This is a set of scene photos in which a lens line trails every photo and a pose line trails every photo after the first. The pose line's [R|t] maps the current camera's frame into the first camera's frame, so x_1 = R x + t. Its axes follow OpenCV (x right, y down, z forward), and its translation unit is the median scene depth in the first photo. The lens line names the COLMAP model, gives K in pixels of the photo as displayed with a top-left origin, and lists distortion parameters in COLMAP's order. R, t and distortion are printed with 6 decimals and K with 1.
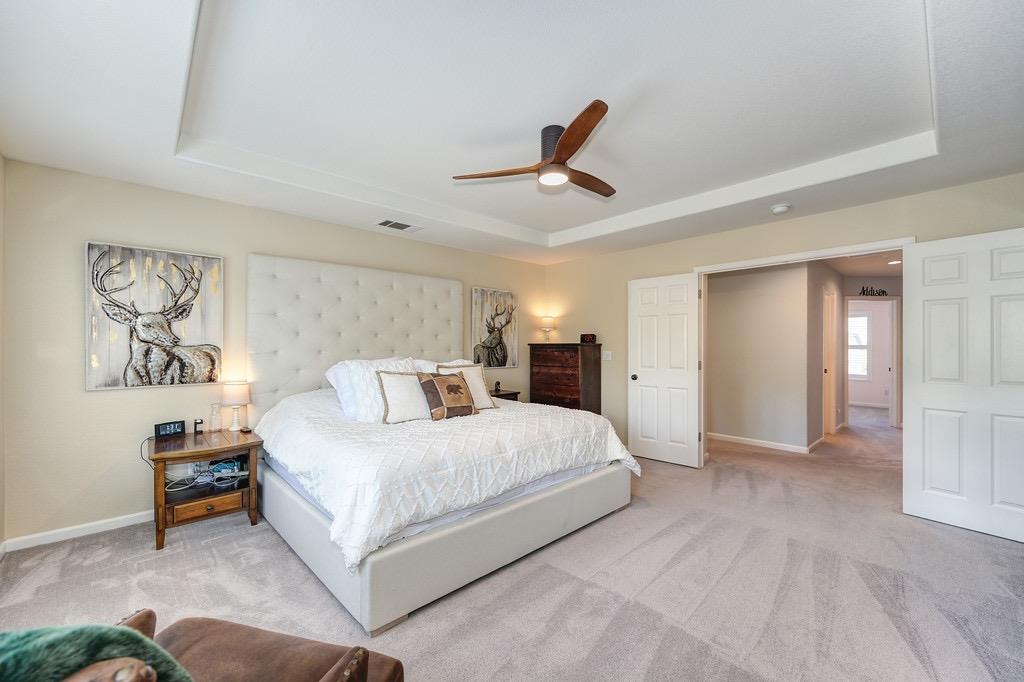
lens RADIAL K [[404.2, 0, 512.2], [0, 404.2, 345.2], [0, 0, 1]] dist [-0.002660, -0.000264]
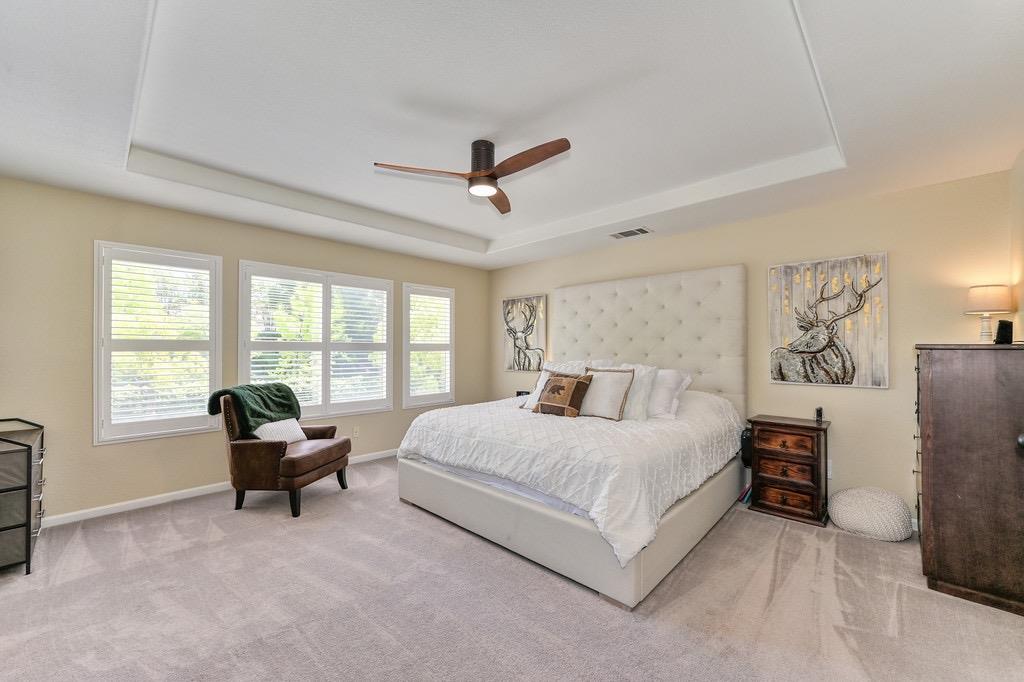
lens RADIAL K [[404.2, 0, 509.4], [0, 404.2, 343.4], [0, 0, 1]] dist [-0.002660, -0.000264]
pose [[0.053060, -0.014511, -0.998486, 0.837080], [-0.000808, 0.999893, -0.014574, 0.001465], [0.998591, 0.001580, 0.053042, 0.734177]]
